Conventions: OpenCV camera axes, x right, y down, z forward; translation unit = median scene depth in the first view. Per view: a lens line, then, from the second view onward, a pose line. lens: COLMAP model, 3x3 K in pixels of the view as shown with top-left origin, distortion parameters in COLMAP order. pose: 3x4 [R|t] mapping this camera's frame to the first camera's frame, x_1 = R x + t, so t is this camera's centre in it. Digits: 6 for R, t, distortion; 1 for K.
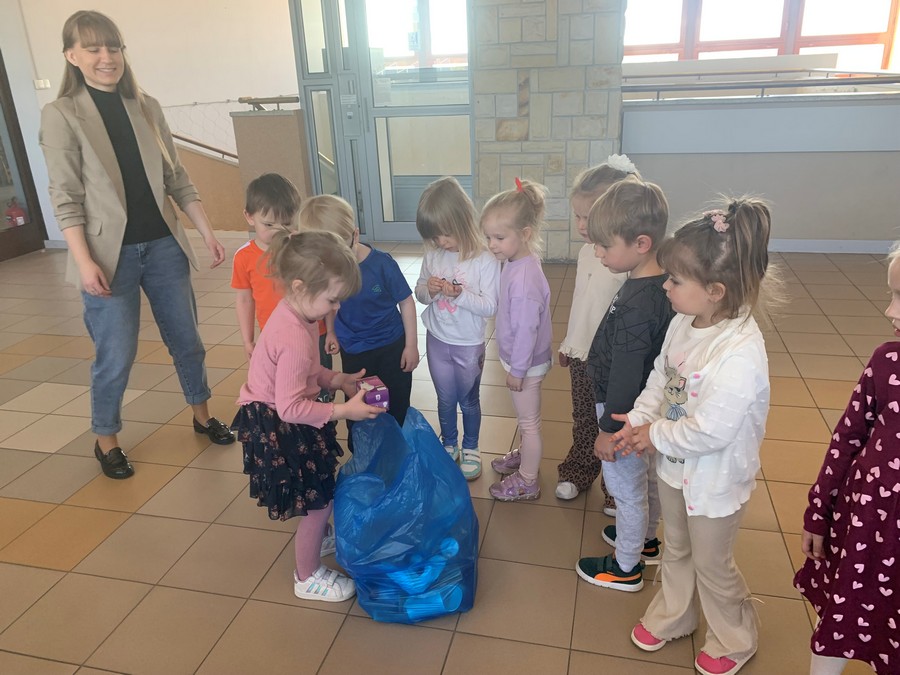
lens RADIAL K [[692.1, 0, 453.1], [0, 692.1, 319.3], [0, 0, 1]] dist [-0.003443, -0.008207]
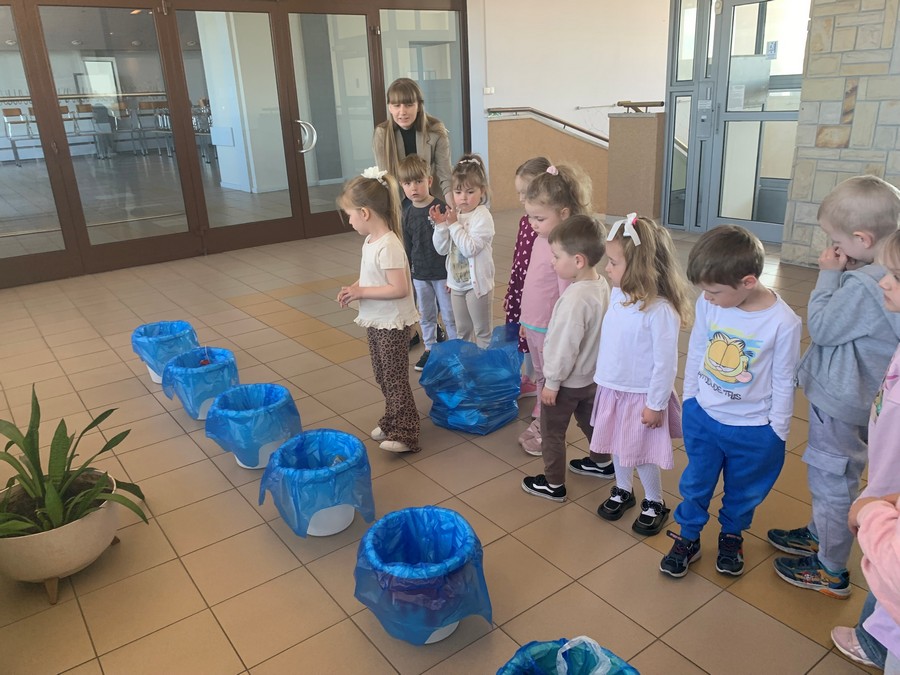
lens RADIAL K [[692.1, 0, 453.1], [0, 692.1, 319.3], [0, 0, 1]] dist [-0.003443, -0.008207]
pose [[0.764944, 0.199279, -0.612494, 0.326499], [-0.197362, 0.977711, 0.071619, 0.024644], [0.613114, 0.066098, 0.787224, -0.118200]]
